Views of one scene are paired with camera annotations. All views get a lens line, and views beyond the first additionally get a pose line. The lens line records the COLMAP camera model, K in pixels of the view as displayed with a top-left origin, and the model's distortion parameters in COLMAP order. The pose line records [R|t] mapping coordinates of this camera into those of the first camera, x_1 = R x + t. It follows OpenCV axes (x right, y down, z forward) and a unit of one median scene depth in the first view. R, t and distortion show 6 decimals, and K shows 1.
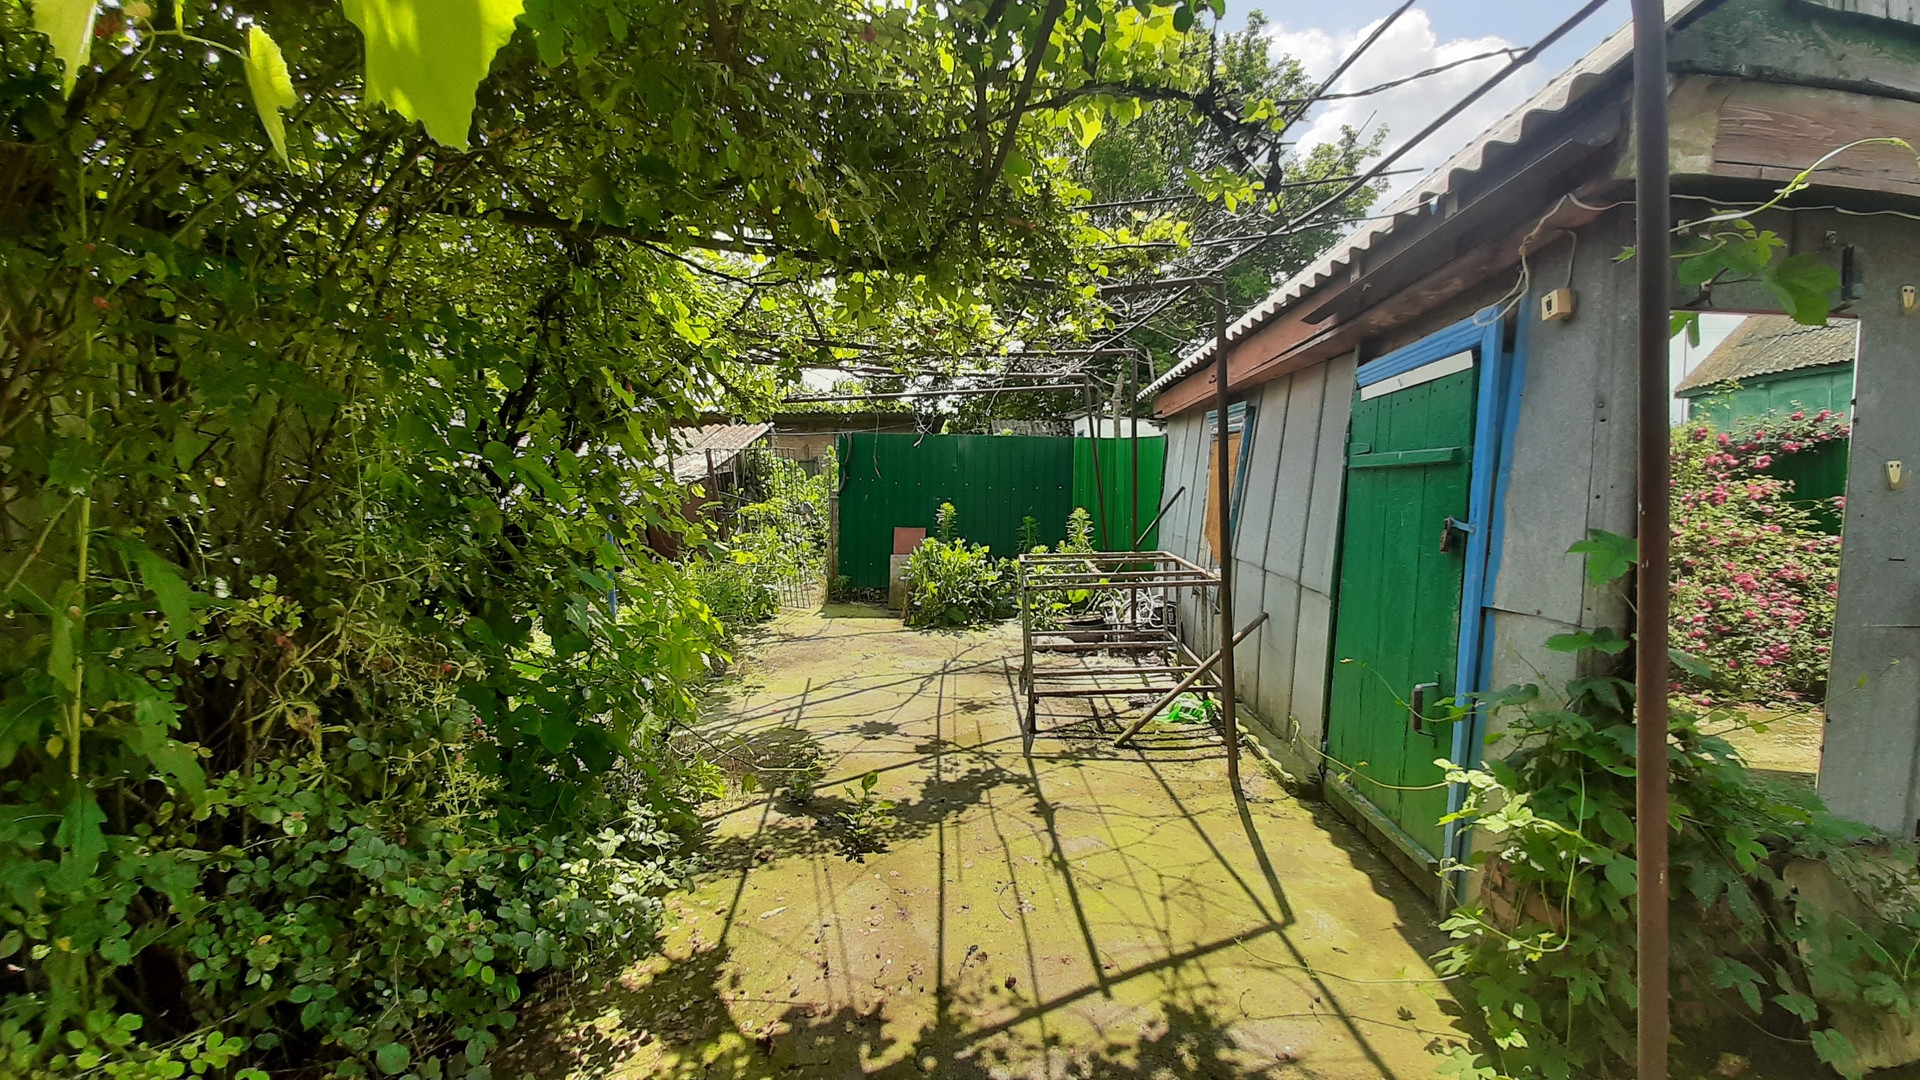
lens RADIAL K [[752.6, 0, 984.6], [0, 752.6, 552.6], [0, 0, 1]] dist [0.016861, -0.014545]
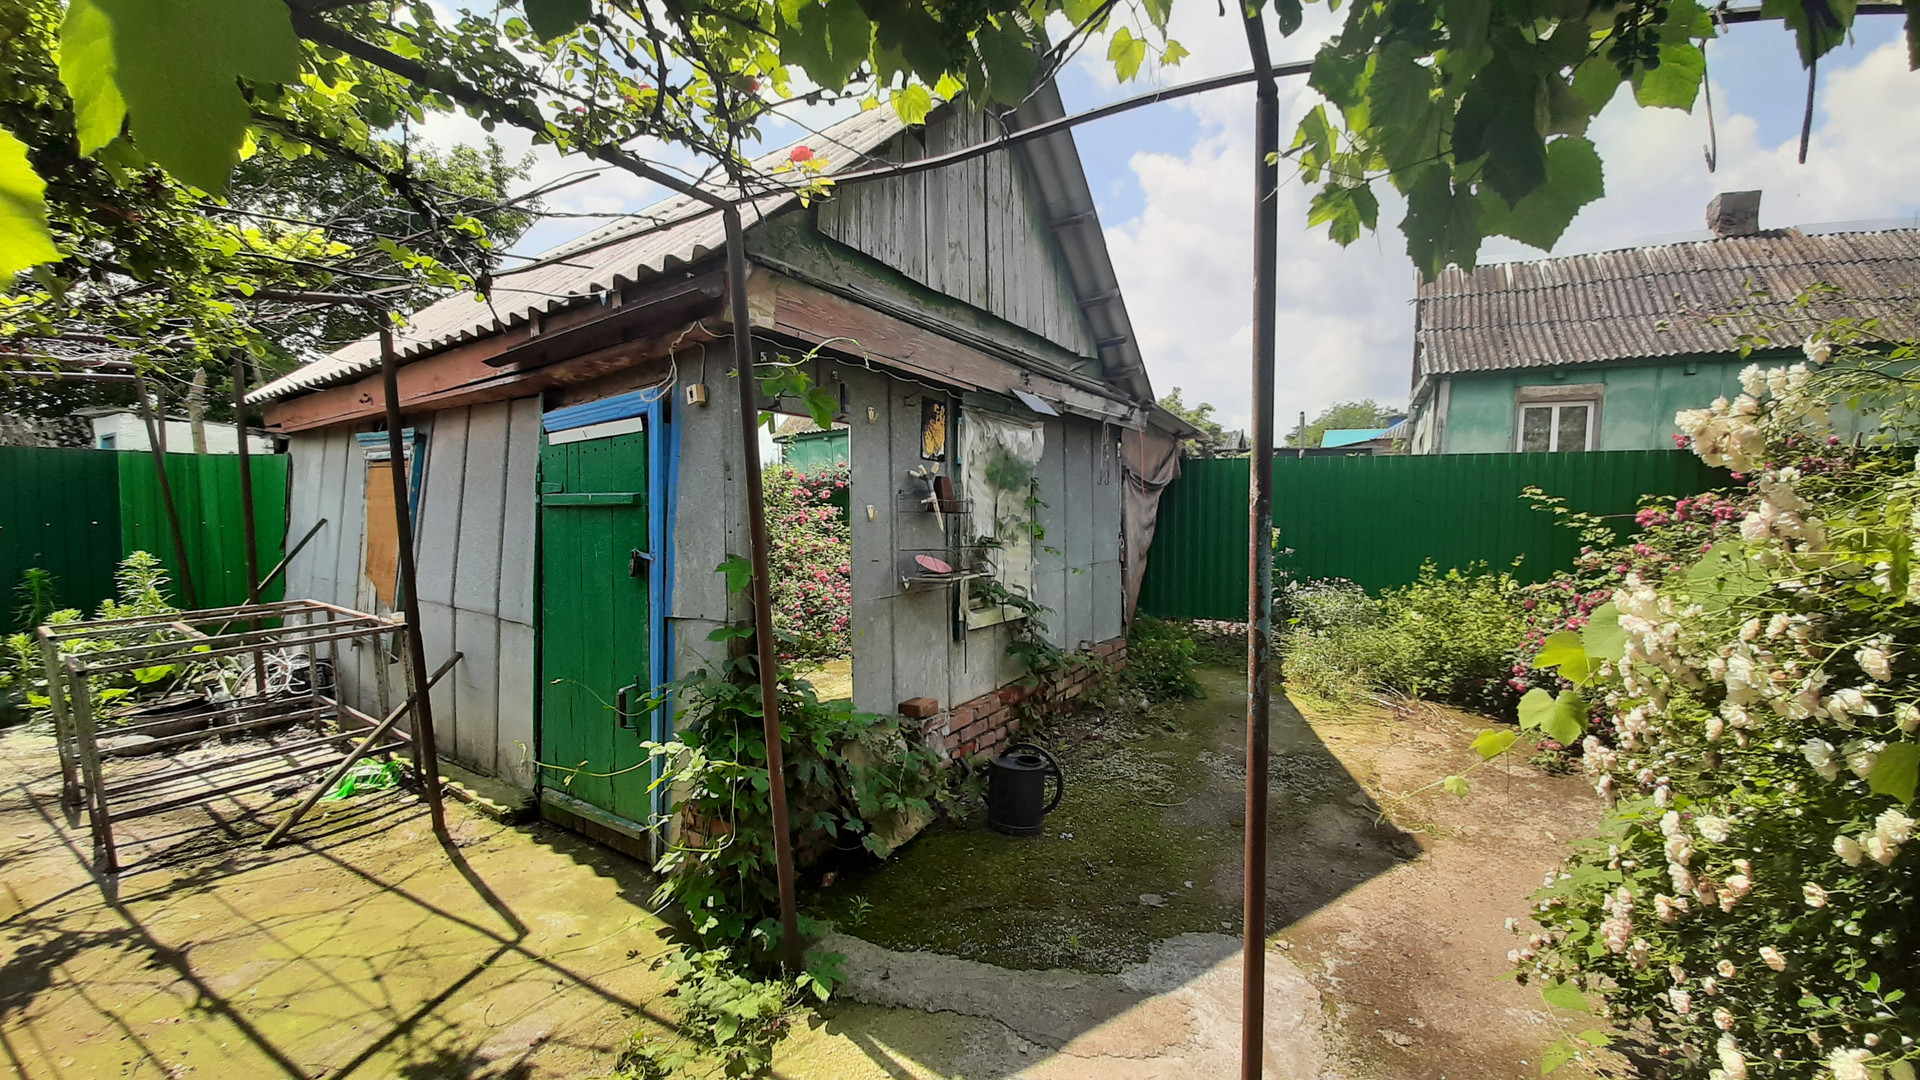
lens RADIAL K [[713.6, 0, 973.2], [0, 713.6, 538.5], [0, 0, 1]] dist [0.015281, -0.015194]
pose [[0.538471, -0.036424, 0.841856, -0.069706], [0.079540, 0.996802, -0.007747, -0.009569], [-0.838881, 0.071133, 0.539646, -0.096633]]
